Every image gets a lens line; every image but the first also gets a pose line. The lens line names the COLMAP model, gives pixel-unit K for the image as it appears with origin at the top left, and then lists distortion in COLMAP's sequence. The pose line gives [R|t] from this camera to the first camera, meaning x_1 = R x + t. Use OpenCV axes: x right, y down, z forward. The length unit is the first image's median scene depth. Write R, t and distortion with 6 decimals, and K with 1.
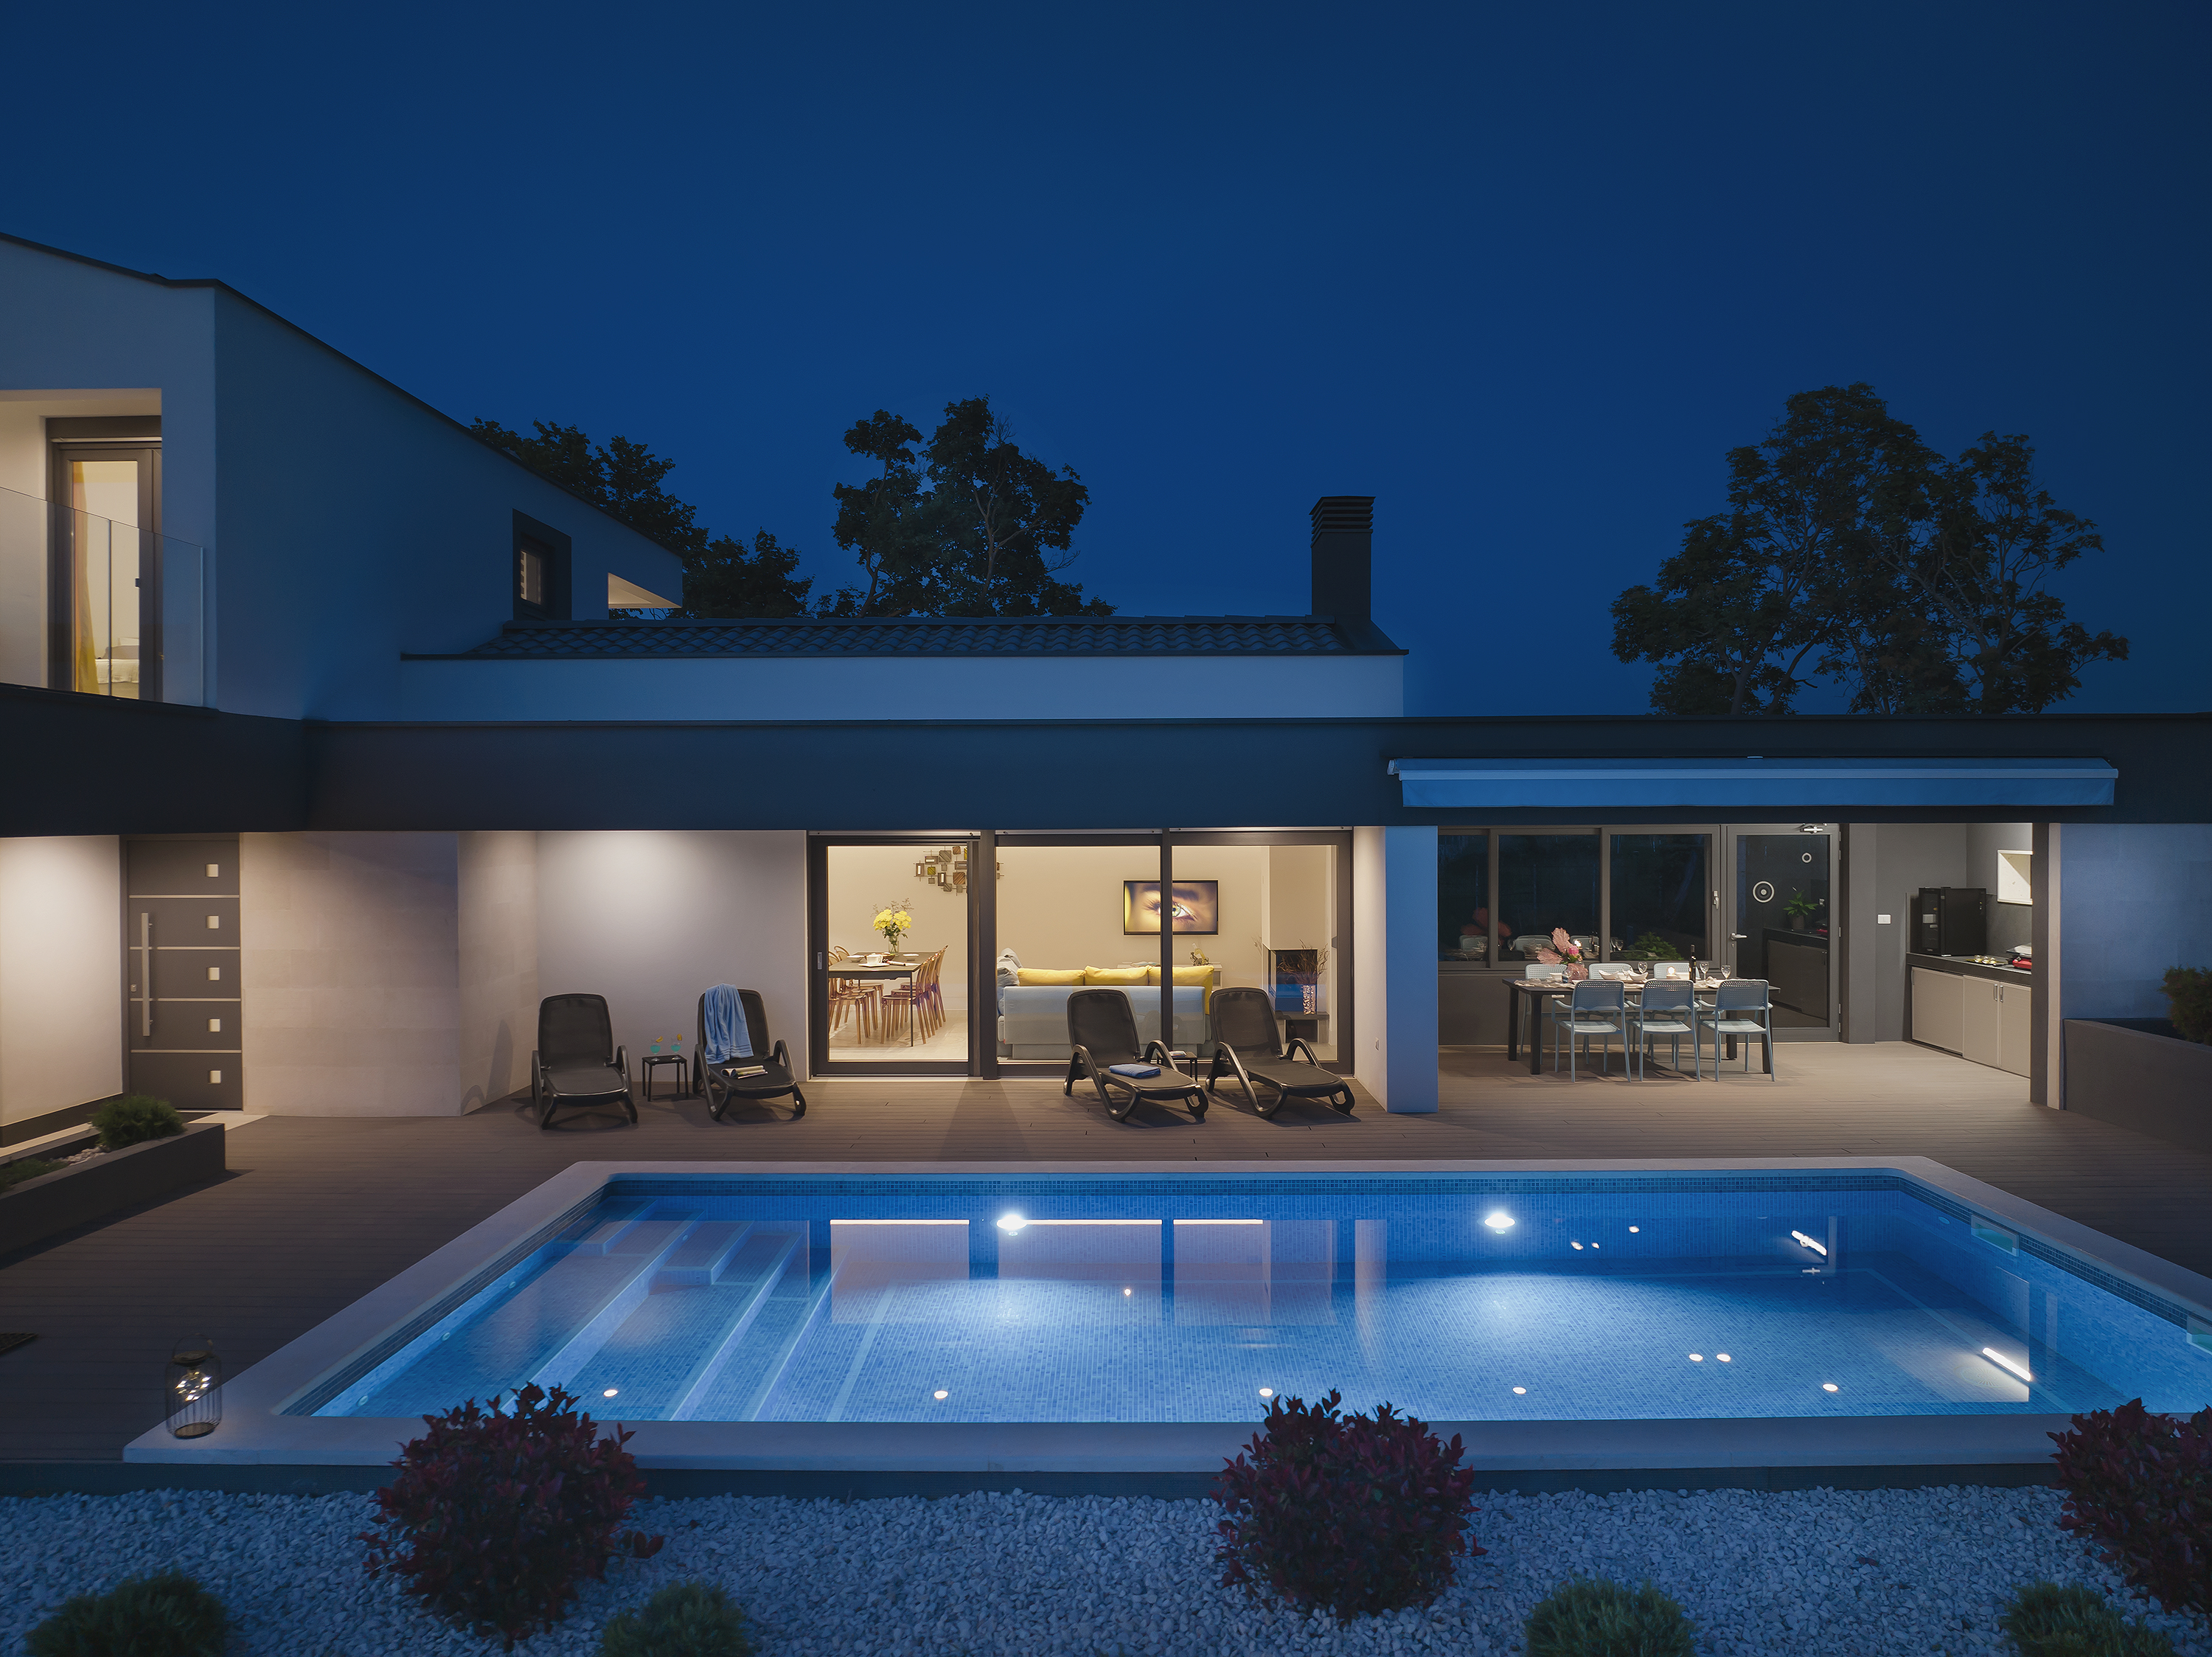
lens RADIAL K [[1617.5, 0, 1106.0], [0, 1617.5, 828.5], [0, 0, 1]] dist [-0.035848, -0.003974]
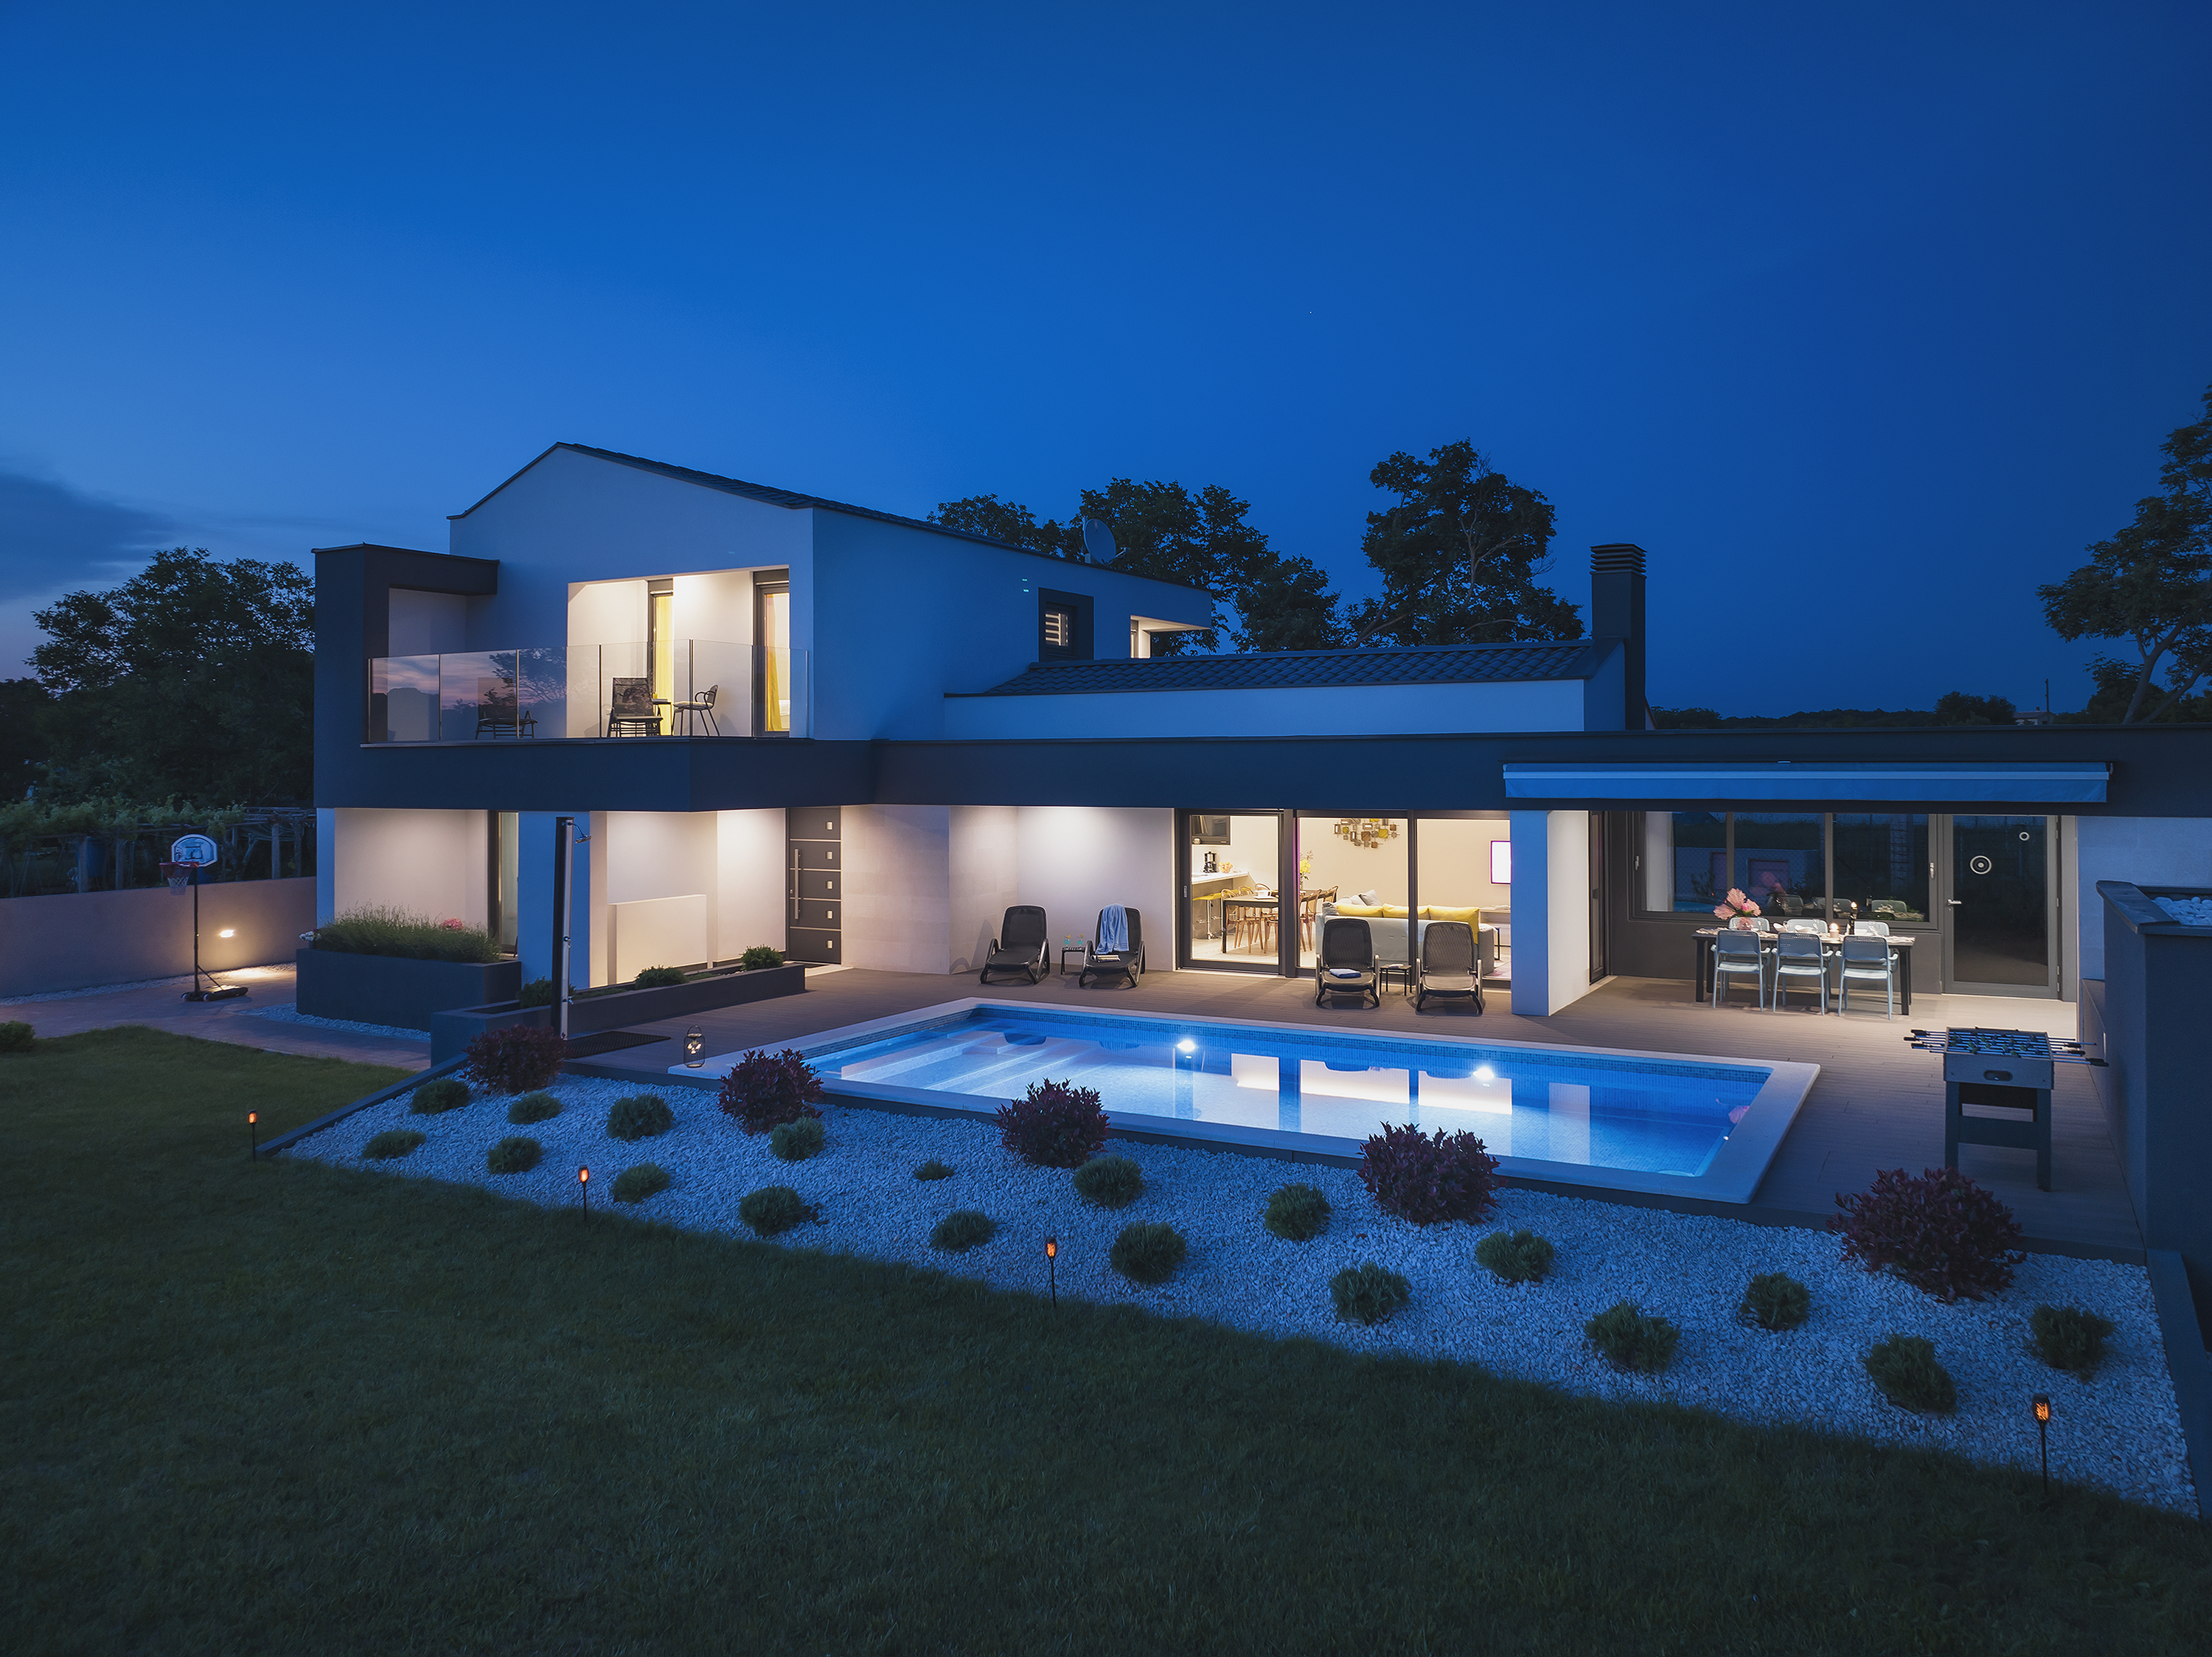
lens RADIAL K [[1555.7, 0, 1100.1], [0, 1555.7, 755.4], [0, 0, 1]] dist [-0.028986, 0.003571]
pose [[0.889555, -0.001154, -0.456827, 0.417436], [-0.004029, 0.999938, -0.010371, -0.029893], [0.456811, 0.011066, 0.889495, -0.327247]]
